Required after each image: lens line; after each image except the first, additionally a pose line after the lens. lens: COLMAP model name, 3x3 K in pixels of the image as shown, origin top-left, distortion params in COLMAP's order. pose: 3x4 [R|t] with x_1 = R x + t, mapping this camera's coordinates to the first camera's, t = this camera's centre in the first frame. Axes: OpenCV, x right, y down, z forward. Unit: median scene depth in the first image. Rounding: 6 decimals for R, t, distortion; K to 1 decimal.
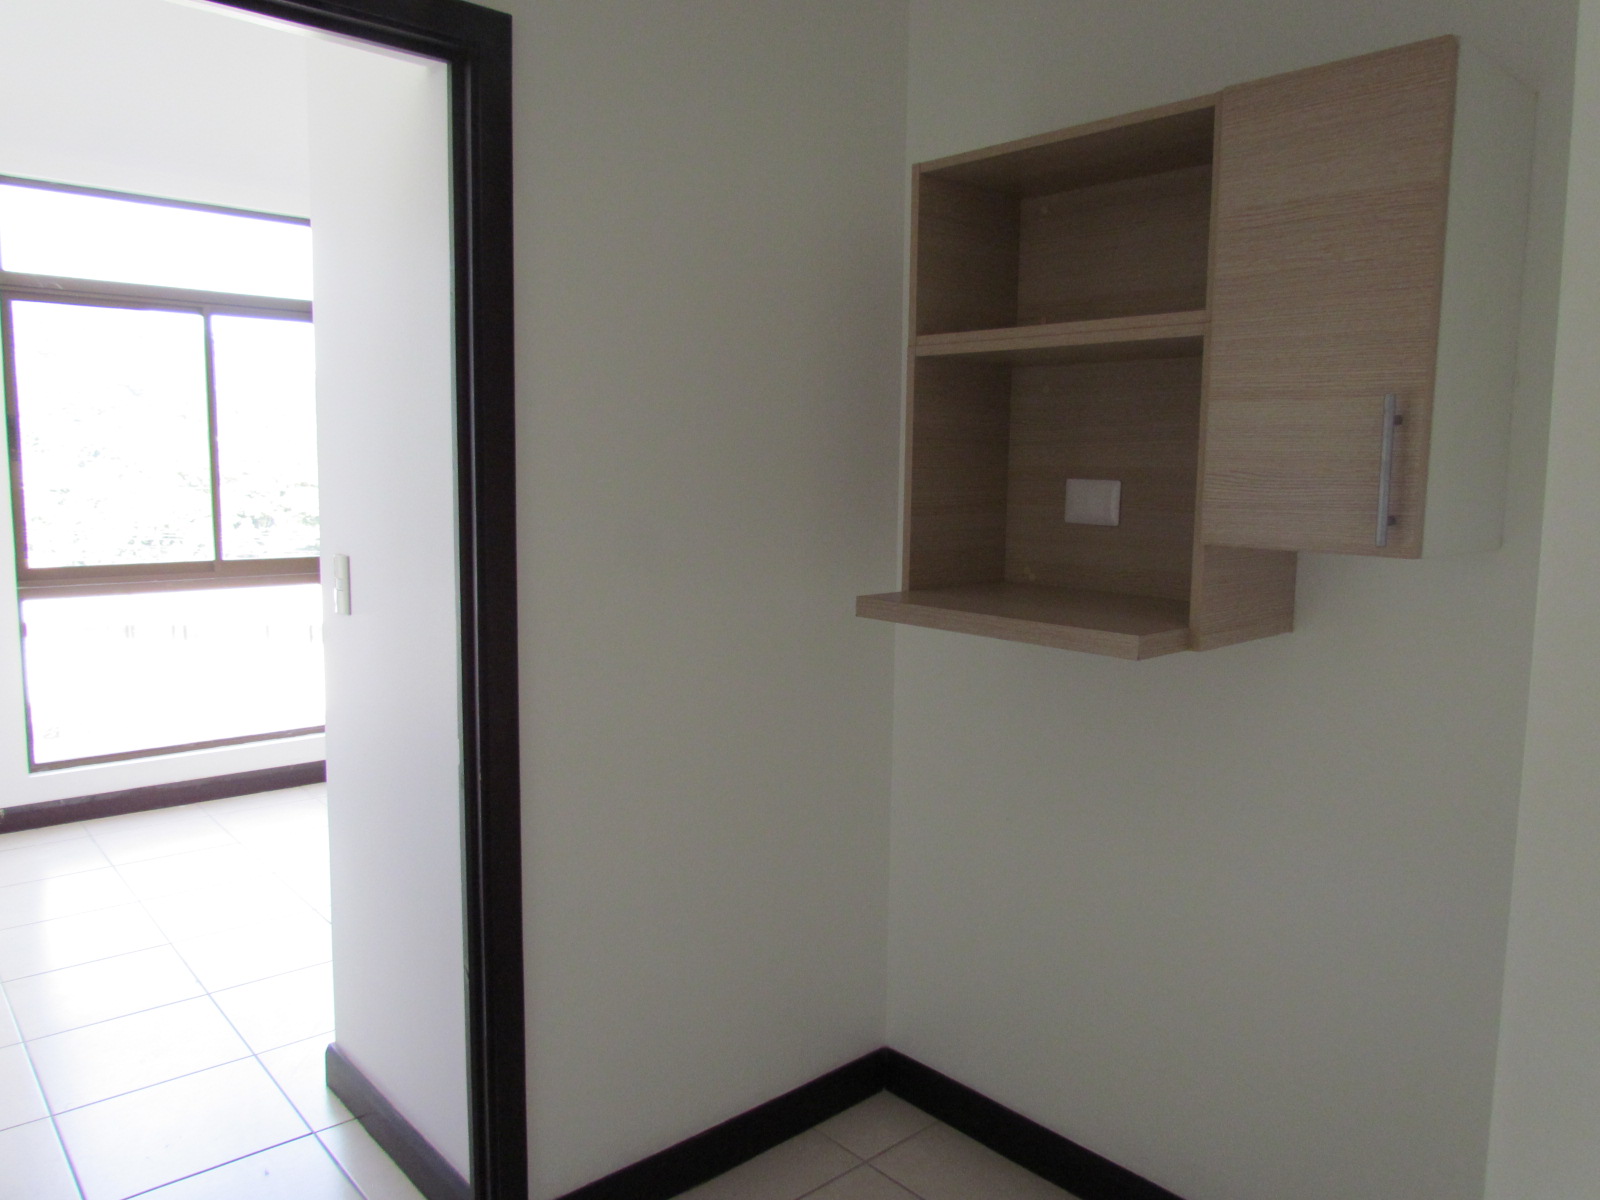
lens RADIAL K [[1157.0, 0, 799.1], [0, 1157.0, 601.3], [0, 0, 1]] dist [-0.011340, -0.001562]
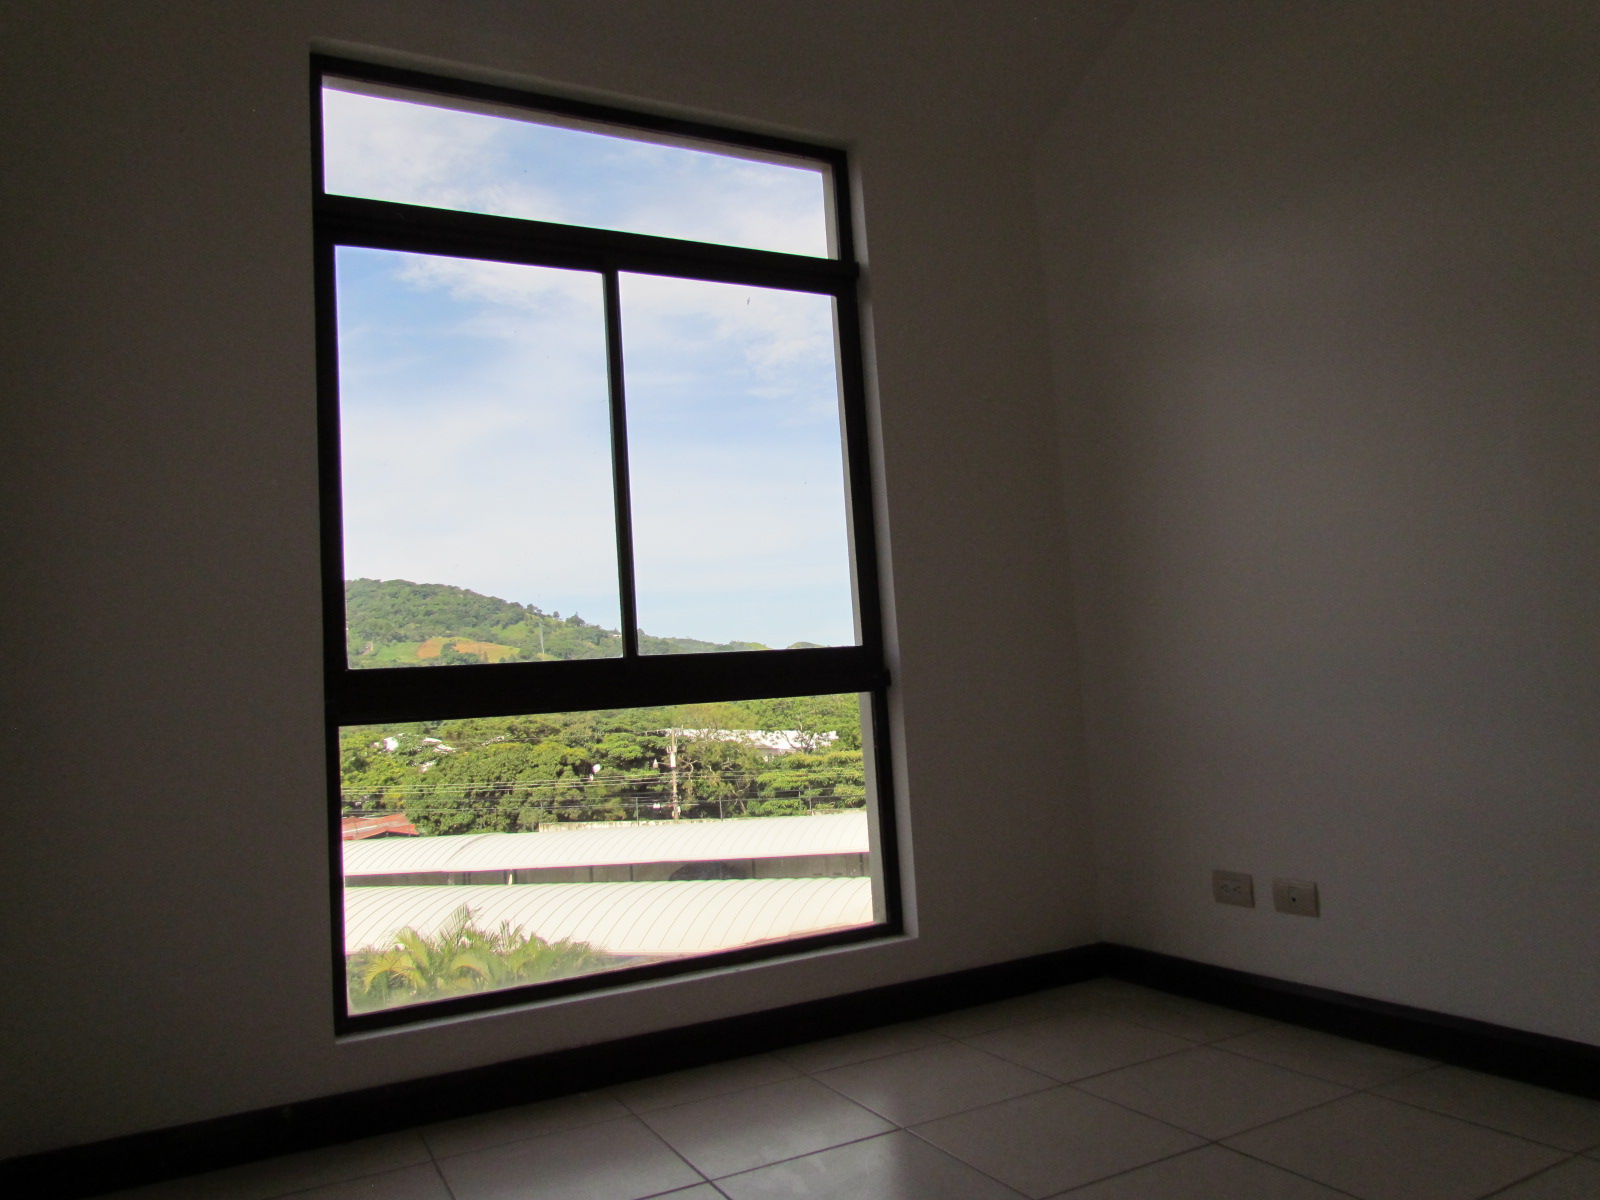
lens RADIAL K [[1157.0, 0, 801.2], [0, 1157.0, 600.4], [0, 0, 1]] dist [-0.011340, -0.001562]
pose [[0.967772, -0.100115, -0.231073, -0.274925], [0.053026, 0.978020, -0.201655, 0.062004], [0.246183, 0.182904, 0.951809, 0.442691]]
